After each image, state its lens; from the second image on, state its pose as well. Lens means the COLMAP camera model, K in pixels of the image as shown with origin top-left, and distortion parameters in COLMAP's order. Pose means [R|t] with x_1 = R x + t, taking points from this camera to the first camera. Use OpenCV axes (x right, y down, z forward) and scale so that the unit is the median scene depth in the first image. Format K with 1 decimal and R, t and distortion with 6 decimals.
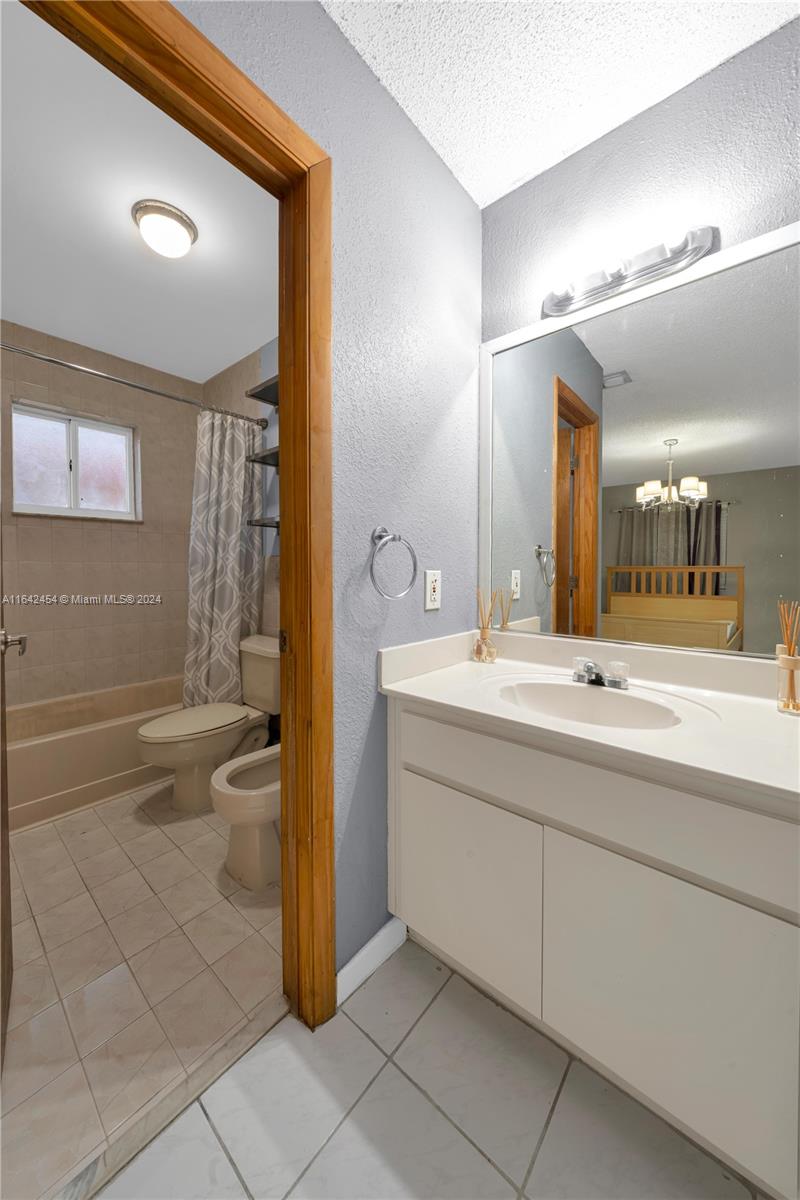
lens RADIAL K [[414.9, 0, 402.4], [0, 414.9, 589.5], [0, 0, 1]] dist [-0.015596, -0.000299]
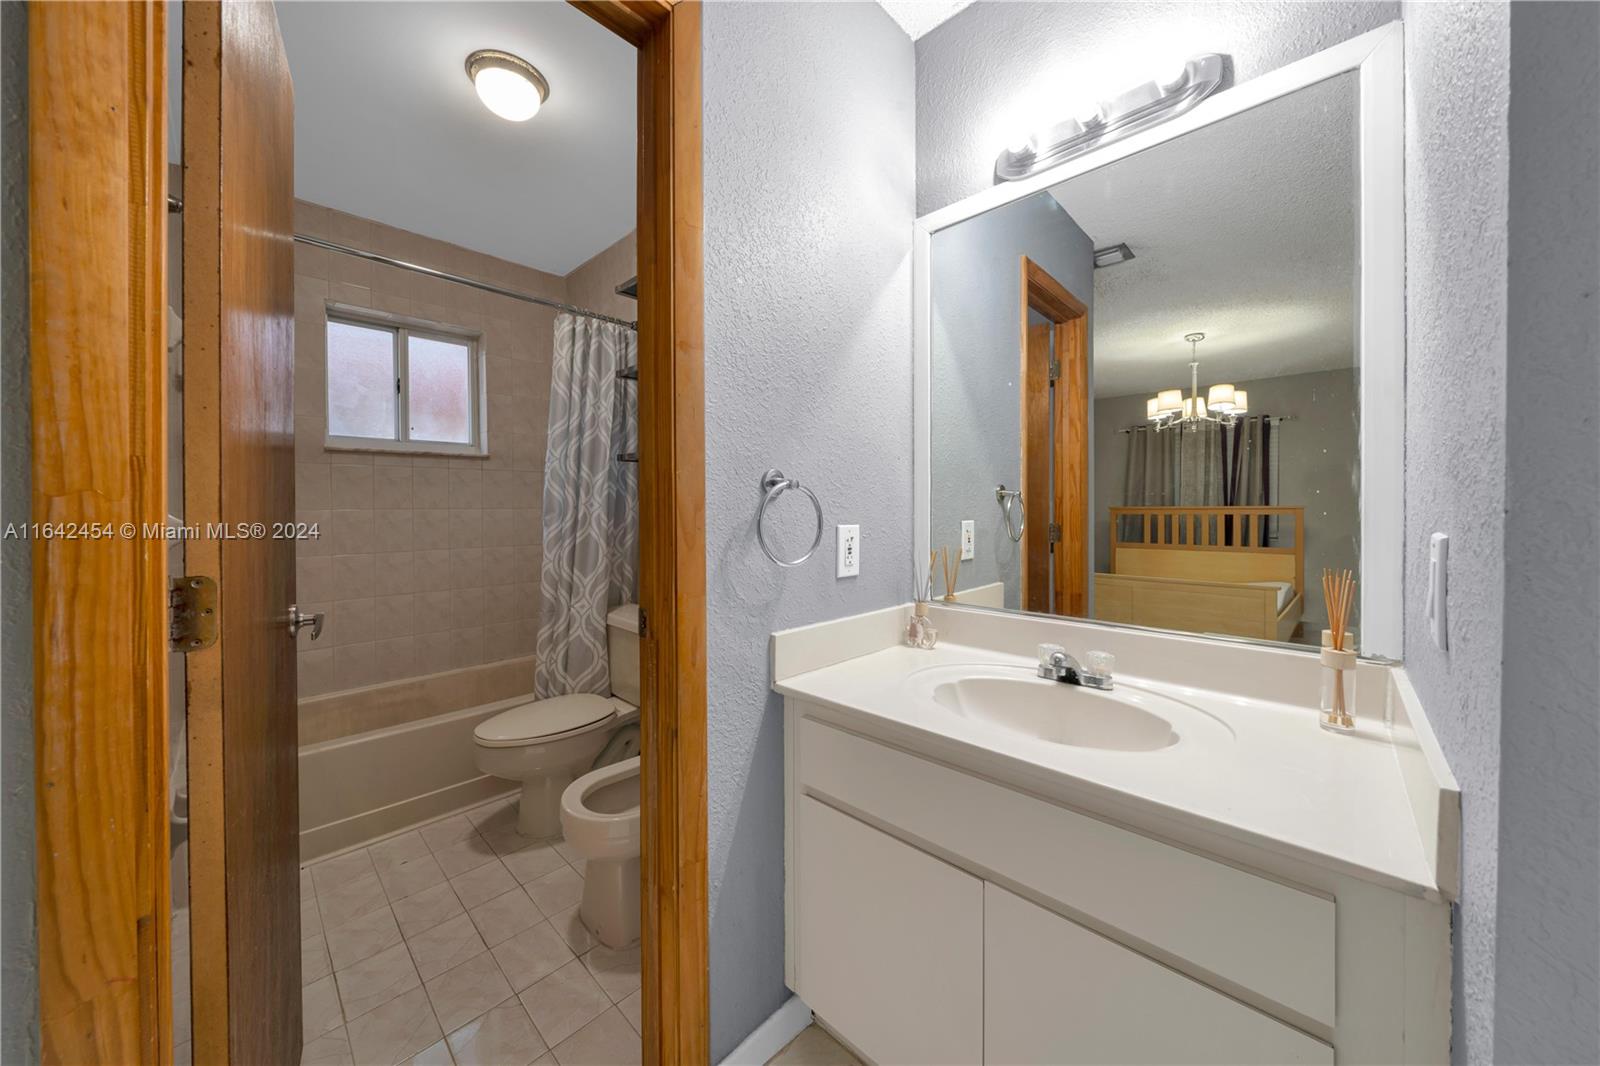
lens RADIAL K [[553.2, 0, 808.1], [0, 553.2, 528.5], [0, 0, 1]] dist [-0.015596, -0.000299]
pose [[0.998621, -0.004925, -0.052272, 0.030406], [0.004164, 0.999884, -0.014655, -0.014107], [0.052338, 0.014417, 0.998525, 0.001499]]
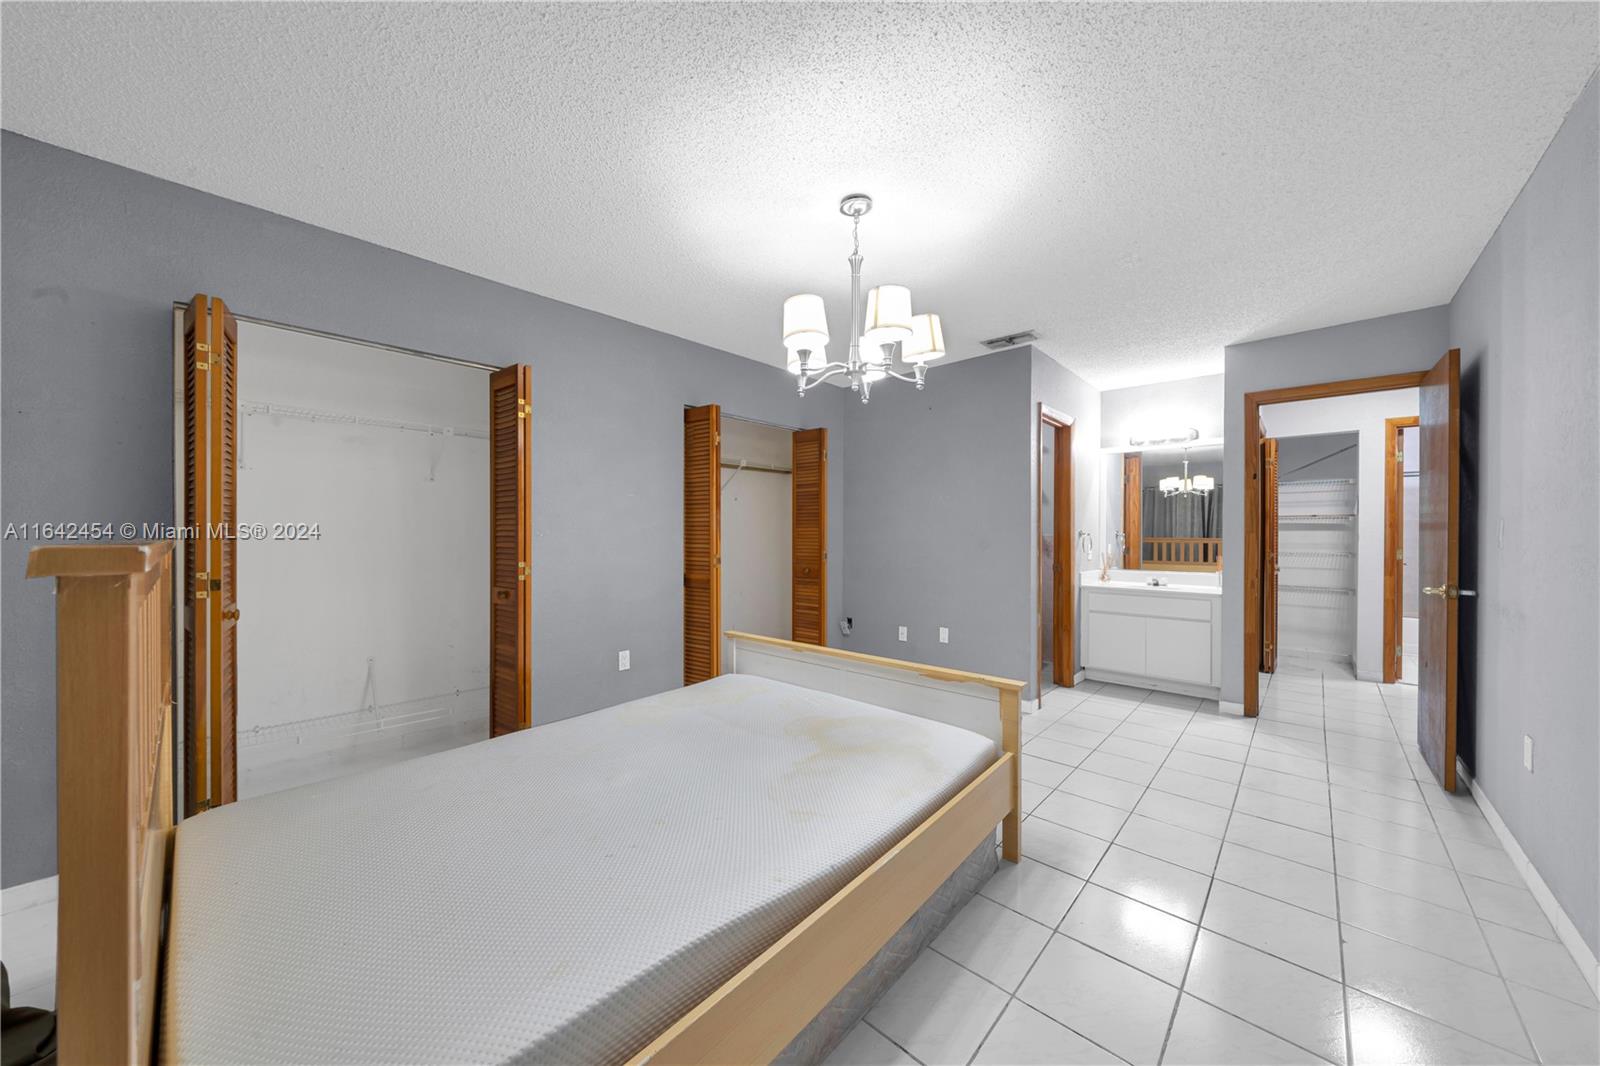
lens RADIAL K [[553.2, 0, 790.9], [0, 553.2, 541.3], [0, 0, 1]] dist [-0.015596, -0.000299]
pose [[0.998327, 0.008883, -0.057130, -0.894517], [-0.010709, 0.999439, -0.031728, 0.034062], [0.056816, 0.032287, 0.997862, -1.433236]]
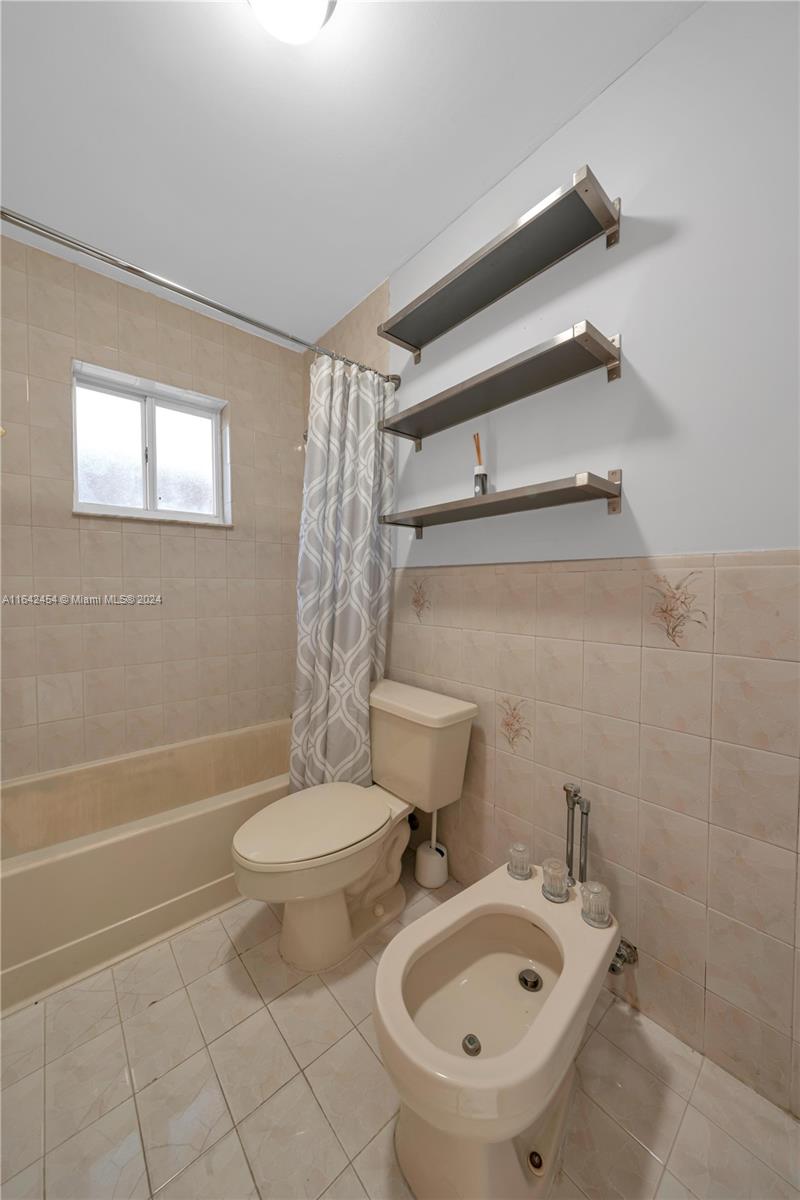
lens RADIAL K [[414.9, 0, 421.4], [0, 414.9, 612.8], [0, 0, 1]] dist [-0.015596, -0.000299]
pose [[0.993072, 0.008880, -0.117174, -0.230666], [-0.007303, 0.999877, 0.013882, -0.017307], [0.117282, -0.012930, 0.993014, 0.334217]]
